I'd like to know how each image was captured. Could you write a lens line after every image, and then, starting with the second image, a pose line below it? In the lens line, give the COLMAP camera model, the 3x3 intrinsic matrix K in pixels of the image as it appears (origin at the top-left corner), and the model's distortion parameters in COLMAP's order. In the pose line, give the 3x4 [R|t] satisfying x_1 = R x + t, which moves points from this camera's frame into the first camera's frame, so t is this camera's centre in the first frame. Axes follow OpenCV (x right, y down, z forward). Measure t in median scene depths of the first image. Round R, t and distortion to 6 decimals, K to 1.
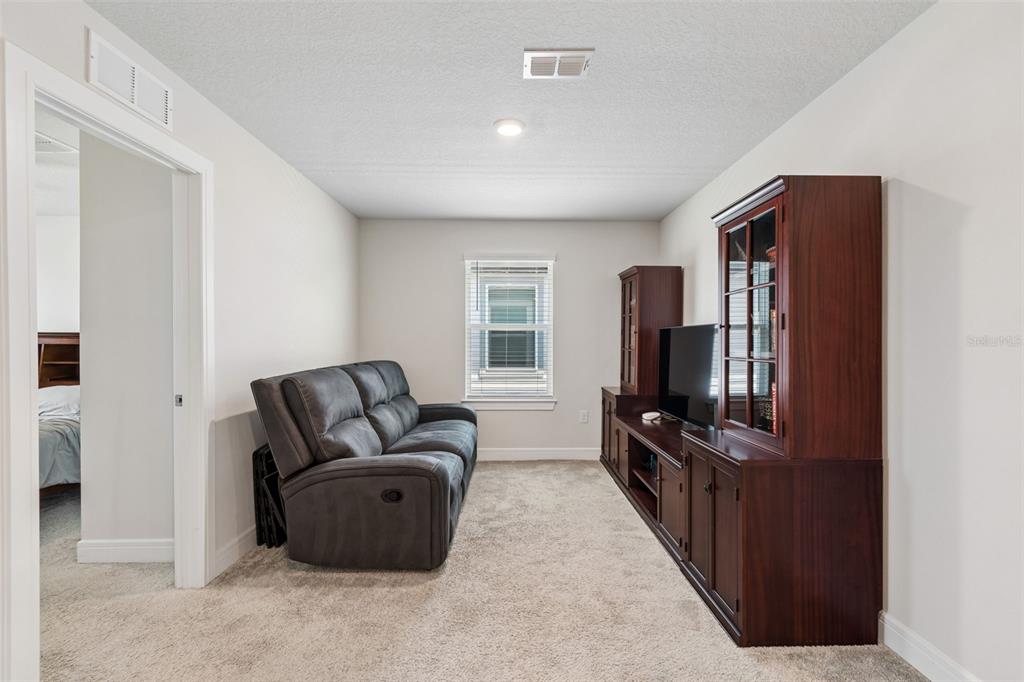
lens RADIAL K [[454.0, 0, 523.0], [0, 454.0, 343.8], [0, 0, 1]] dist [0.004866, -0.002599]
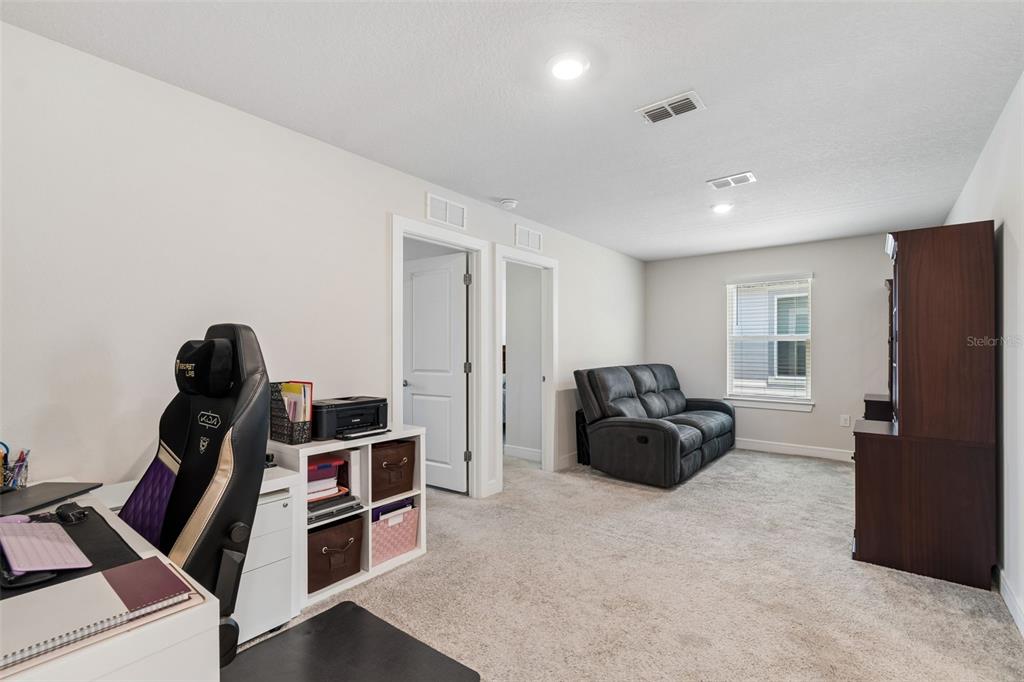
lens RADIAL K [[454.0, 0, 517.3], [0, 454.0, 351.8], [0, 0, 1]] dist [0.004866, -0.002599]
pose [[0.766487, 0.001531, -0.642258, 0.360061], [-0.003328, 0.999993, -0.001589, 0.003568], [0.642252, 0.003355, 0.766487, -0.498383]]
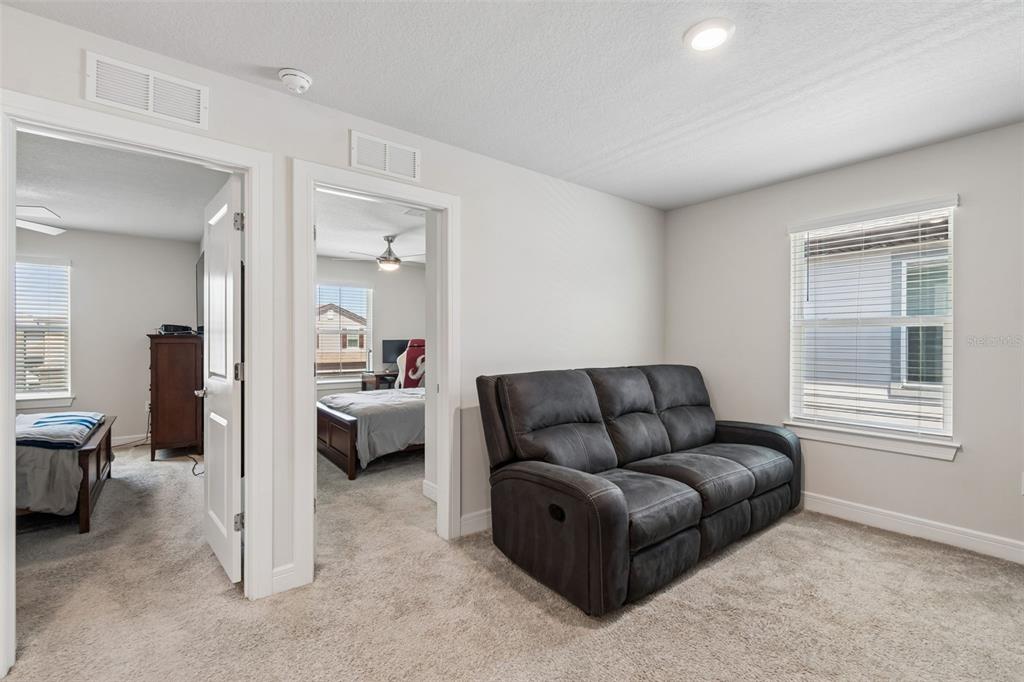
lens RADIAL K [[454.0, 0, 516.2], [0, 454.0, 344.2], [0, 0, 1]] dist [0.004866, -0.002599]
pose [[0.601595, 0.004700, -0.798788, 0.305553], [-0.006967, 0.999976, 0.000636, -0.002126], [0.798771, 0.005182, 0.601613, 0.305602]]
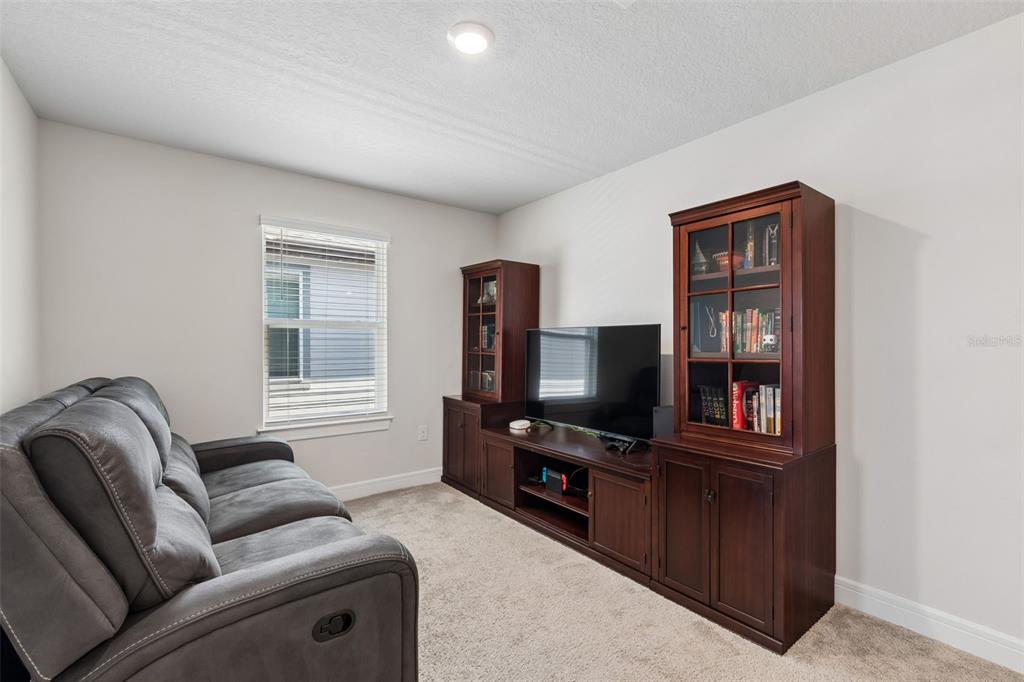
lens RADIAL K [[454.0, 0, 522.4], [0, 454.0, 348.2], [0, 0, 1]] dist [0.004866, -0.002599]
pose [[0.806018, -0.006671, 0.591854, -0.337744], [0.004230, 0.999976, 0.005511, -0.000797], [-0.591876, -0.001938, 0.806027, 0.335687]]
